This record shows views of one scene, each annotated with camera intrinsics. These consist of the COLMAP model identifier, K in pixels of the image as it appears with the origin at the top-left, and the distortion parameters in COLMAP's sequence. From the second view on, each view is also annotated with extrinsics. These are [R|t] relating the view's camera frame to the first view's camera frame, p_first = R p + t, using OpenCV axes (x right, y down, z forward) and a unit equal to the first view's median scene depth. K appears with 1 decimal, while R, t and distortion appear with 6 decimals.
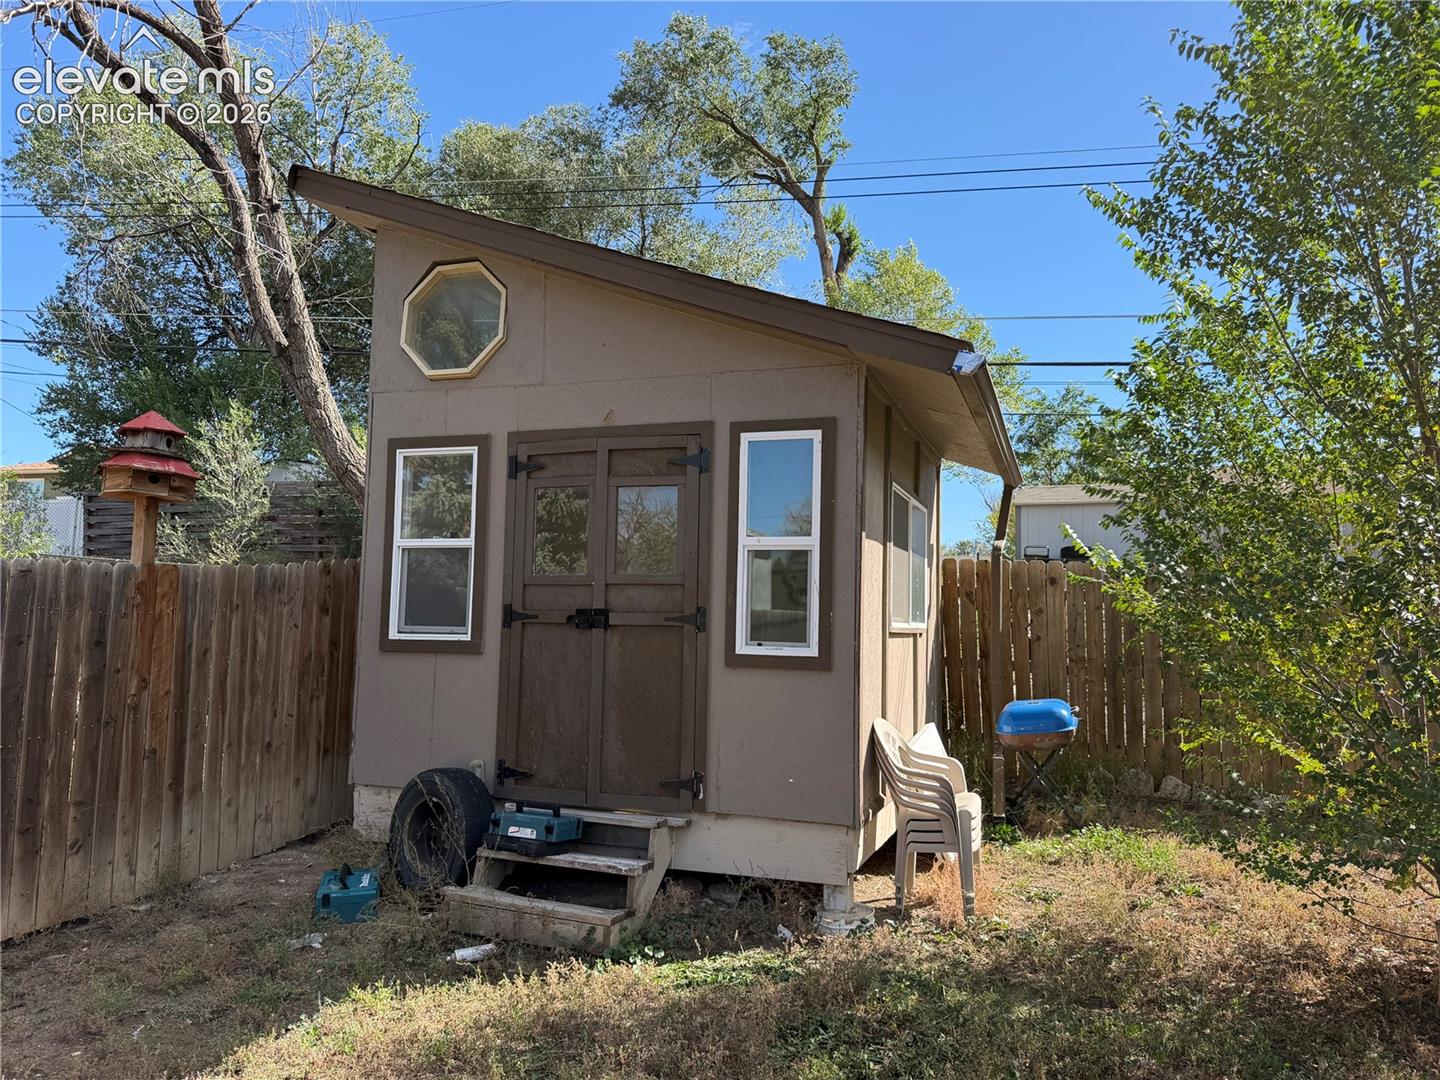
lens RADIAL K [[1014.6, 0, 716.5], [0, 1014.6, 547.3], [0, 0, 1]] dist [0.095557, -0.120425]
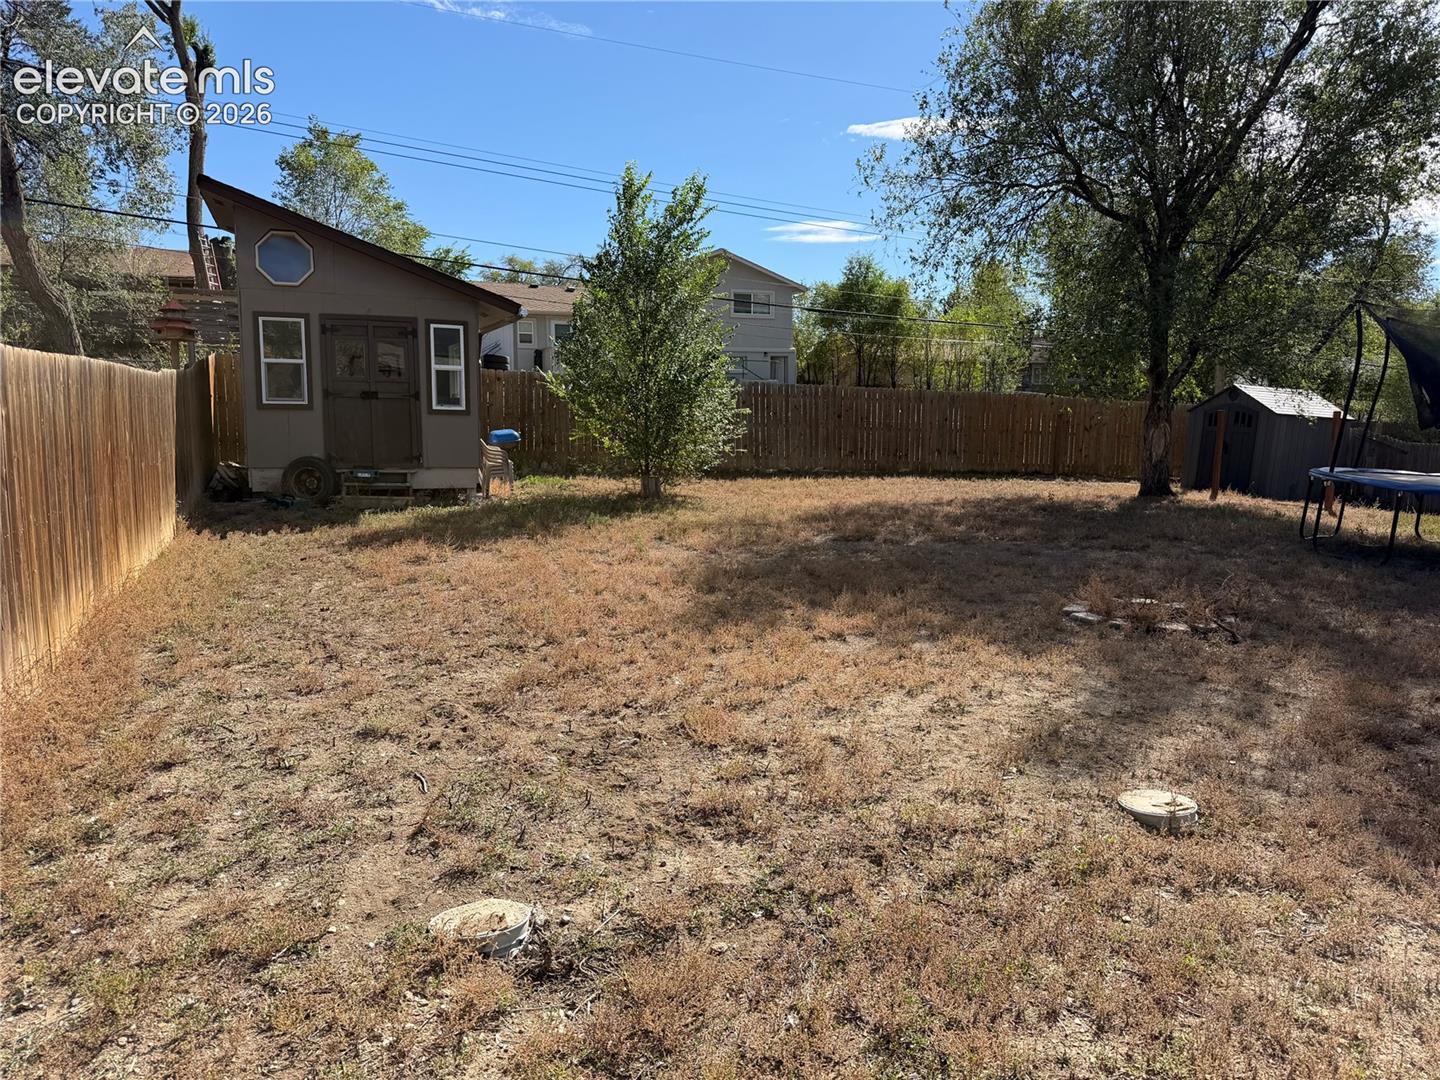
lens RADIAL K [[1014.6, 0, 716.5], [0, 1014.6, 547.3], [0, 0, 1]] dist [0.095557, -0.120425]
pose [[0.762922, -0.095507, 0.639397, -1.074325], [-0.044449, 0.978938, 0.199261, -0.100200], [-0.644961, -0.180441, 0.742608, -1.429686]]
